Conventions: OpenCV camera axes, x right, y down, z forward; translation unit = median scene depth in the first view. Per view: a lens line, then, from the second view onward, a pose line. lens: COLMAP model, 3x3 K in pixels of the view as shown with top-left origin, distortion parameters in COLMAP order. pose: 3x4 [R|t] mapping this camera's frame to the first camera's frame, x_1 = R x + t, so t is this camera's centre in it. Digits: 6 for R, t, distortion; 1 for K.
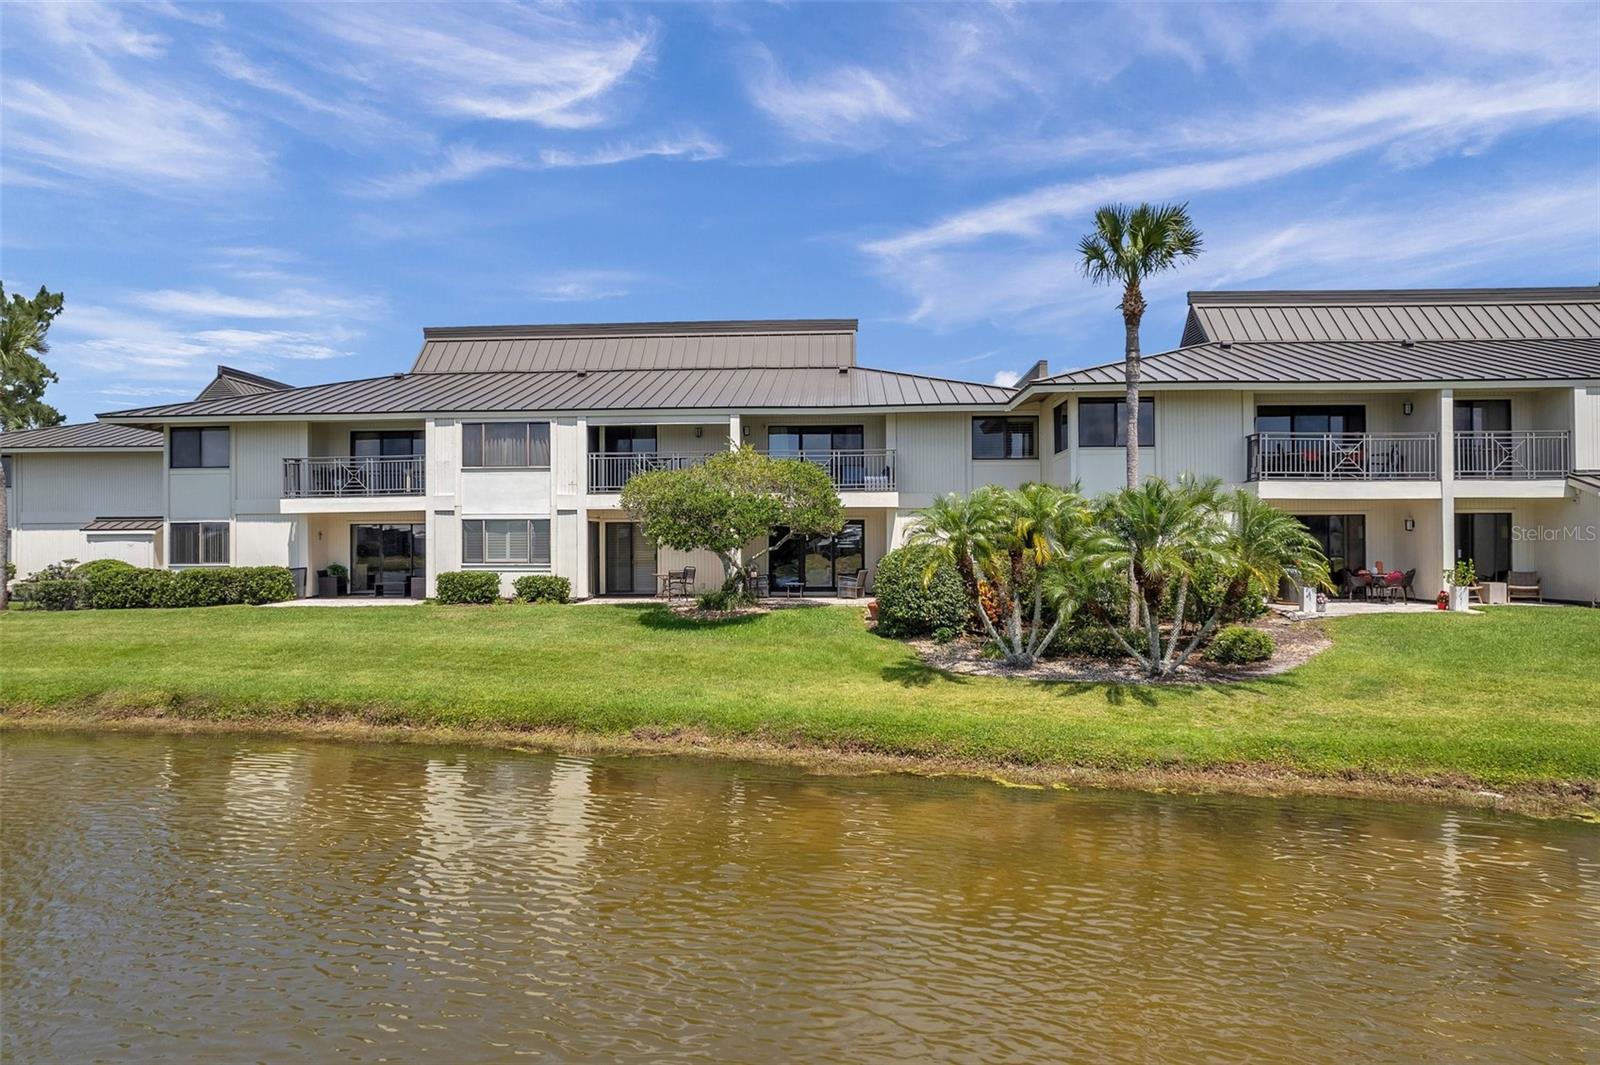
lens RADIAL K [[1023.3, 0, 801.5], [0, 1023.3, 532.7], [0, 0, 1]] dist [0.000780, -0.001655]
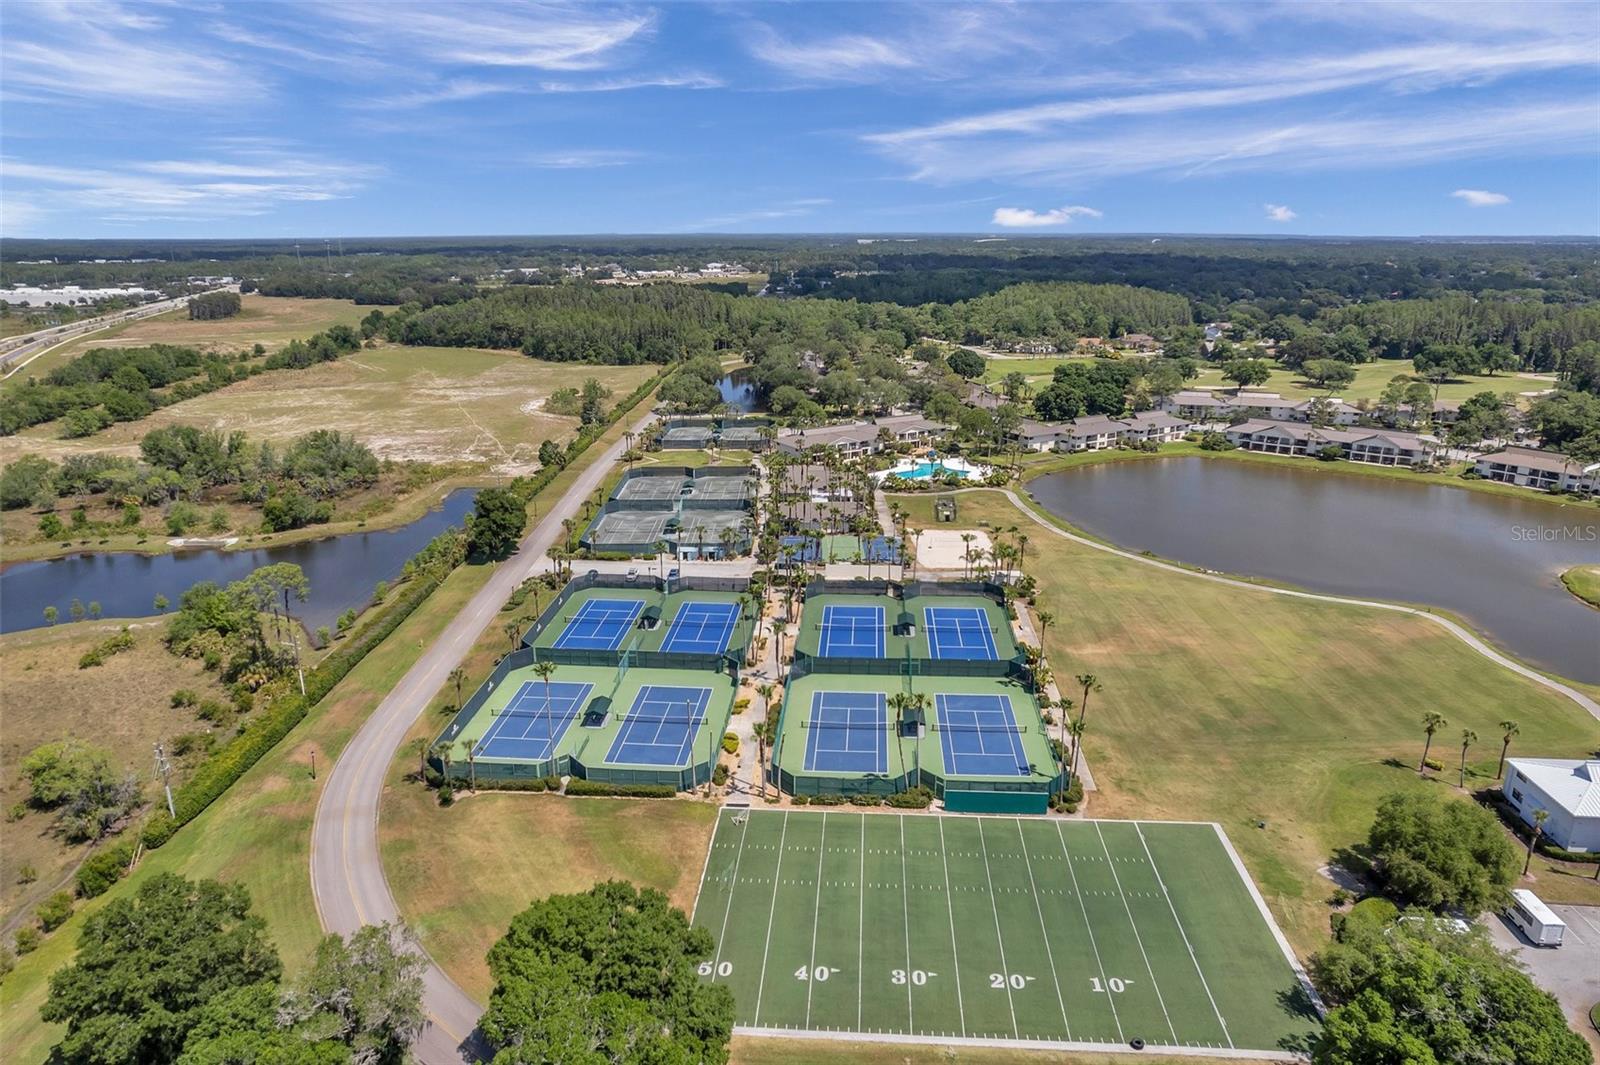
lens RADIAL K [[1023.3, 0, 800.8], [0, 1023.3, 538.6], [0, 0, 1]] dist [0.000780, -0.001655]
pose [[0.999996, 0.002988, -0.000265, 0.000249], [-0.002986, 0.999986, 0.004460, 0.109250], [0.000278, -0.004459, 0.999990, 0.000473]]
